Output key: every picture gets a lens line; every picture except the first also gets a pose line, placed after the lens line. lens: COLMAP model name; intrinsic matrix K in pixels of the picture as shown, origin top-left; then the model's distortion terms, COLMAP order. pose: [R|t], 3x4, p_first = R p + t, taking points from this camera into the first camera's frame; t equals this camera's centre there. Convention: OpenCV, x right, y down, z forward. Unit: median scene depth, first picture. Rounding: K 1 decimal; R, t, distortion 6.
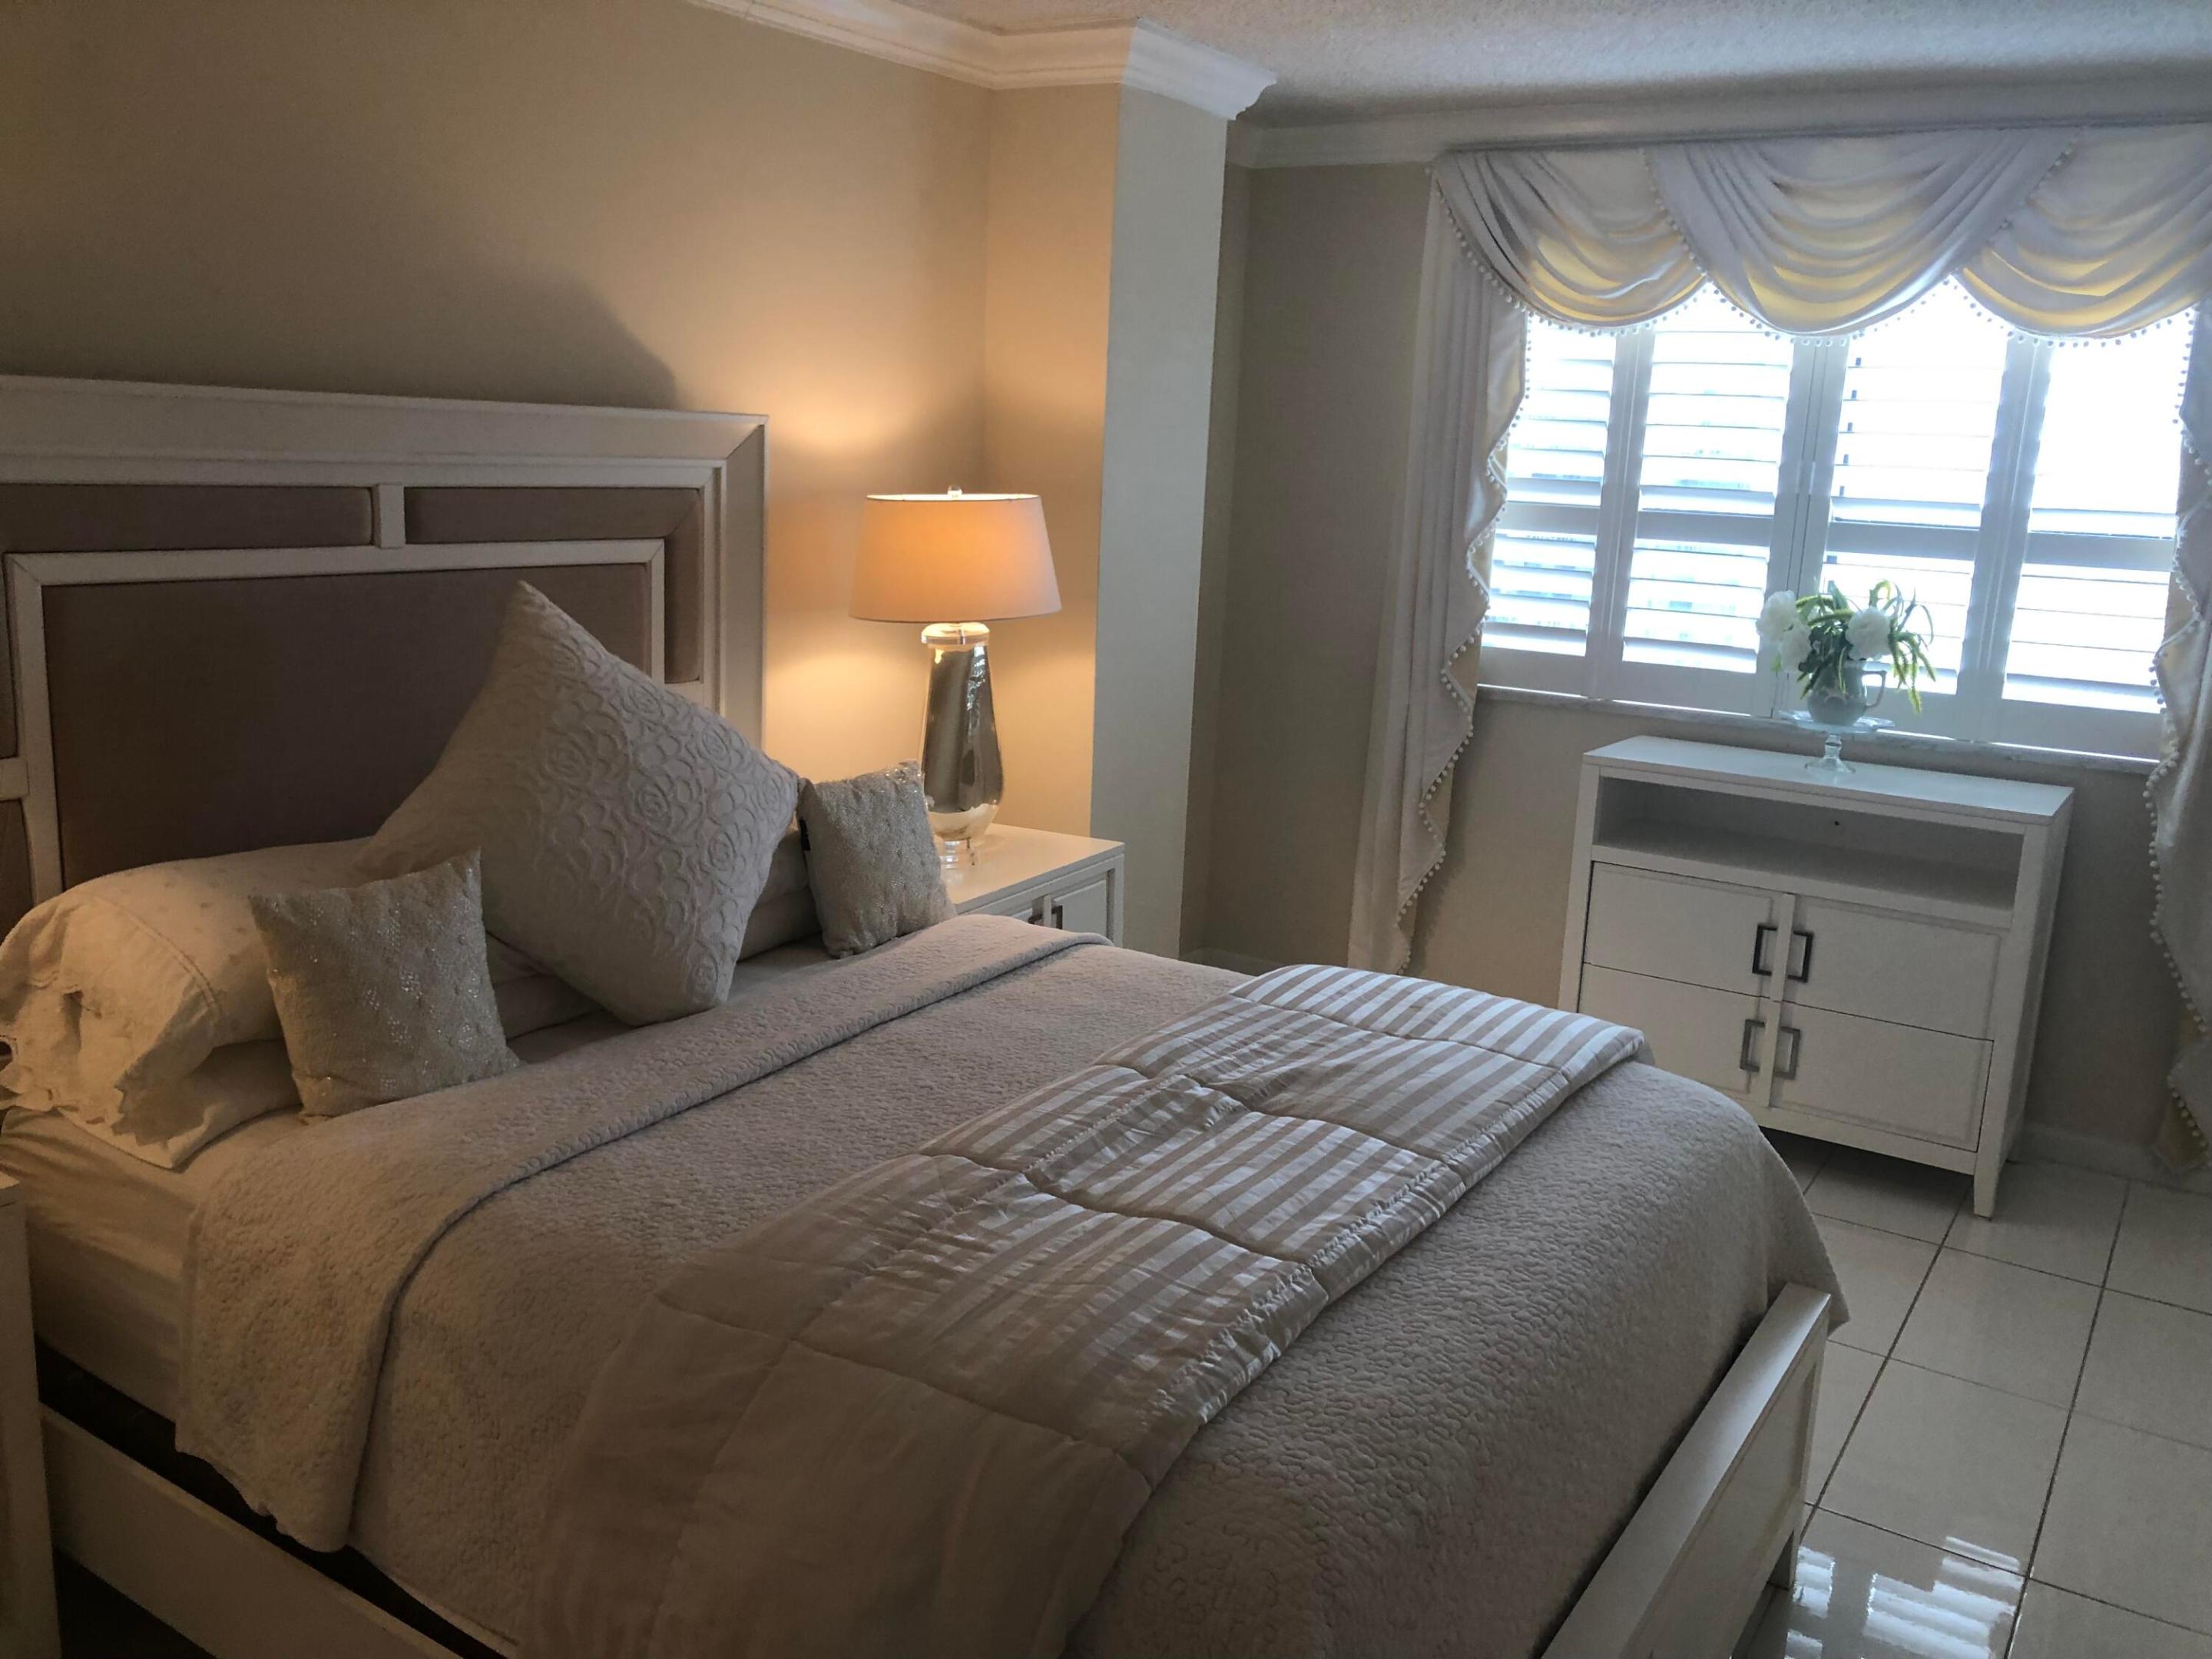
lens RADIAL K [[1816.0, 0, 1107.0], [0, 1816.0, 825.2], [0, 0, 1]] dist [0.047816, -0.027891]
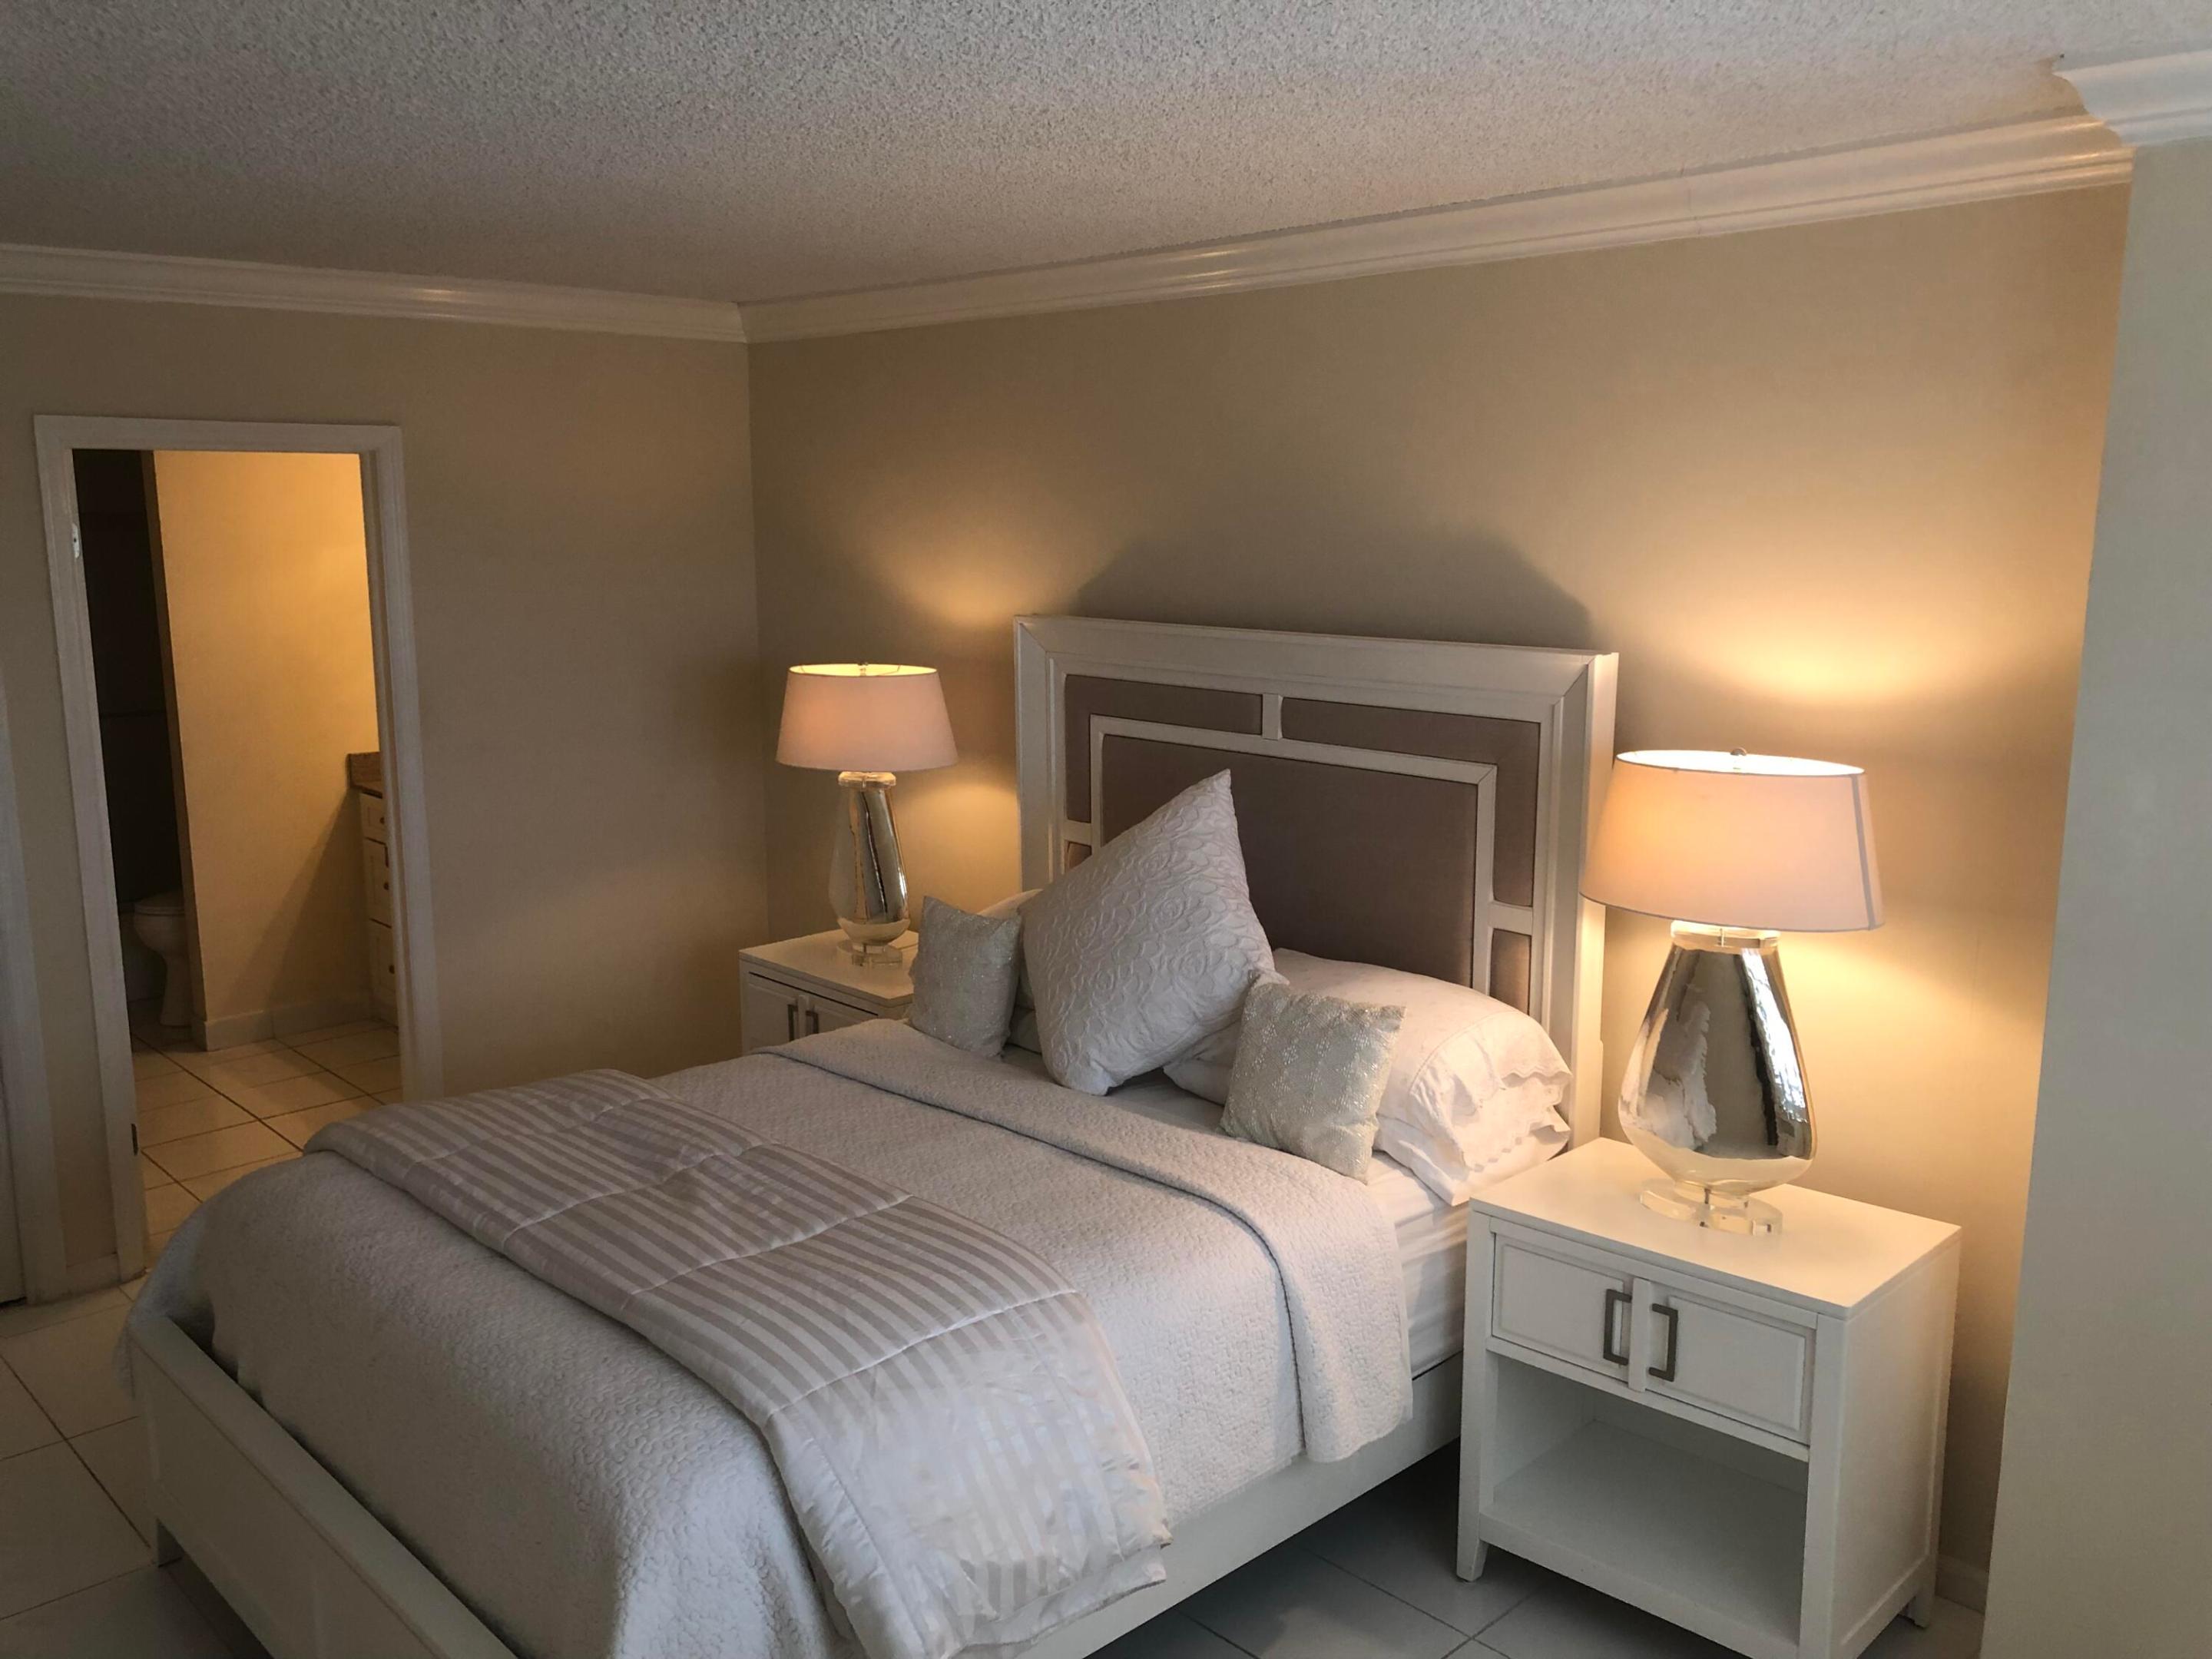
lens RADIAL K [[1816.0, 0, 1105.3], [0, 1816.0, 831.4], [0, 0, 1]] dist [0.047816, -0.027891]
pose [[-0.239379, 0.144564, -0.960104, 0.961853], [-0.203483, 0.959424, 0.195195, -0.323571], [0.949364, 0.242090, -0.200250, 1.156711]]
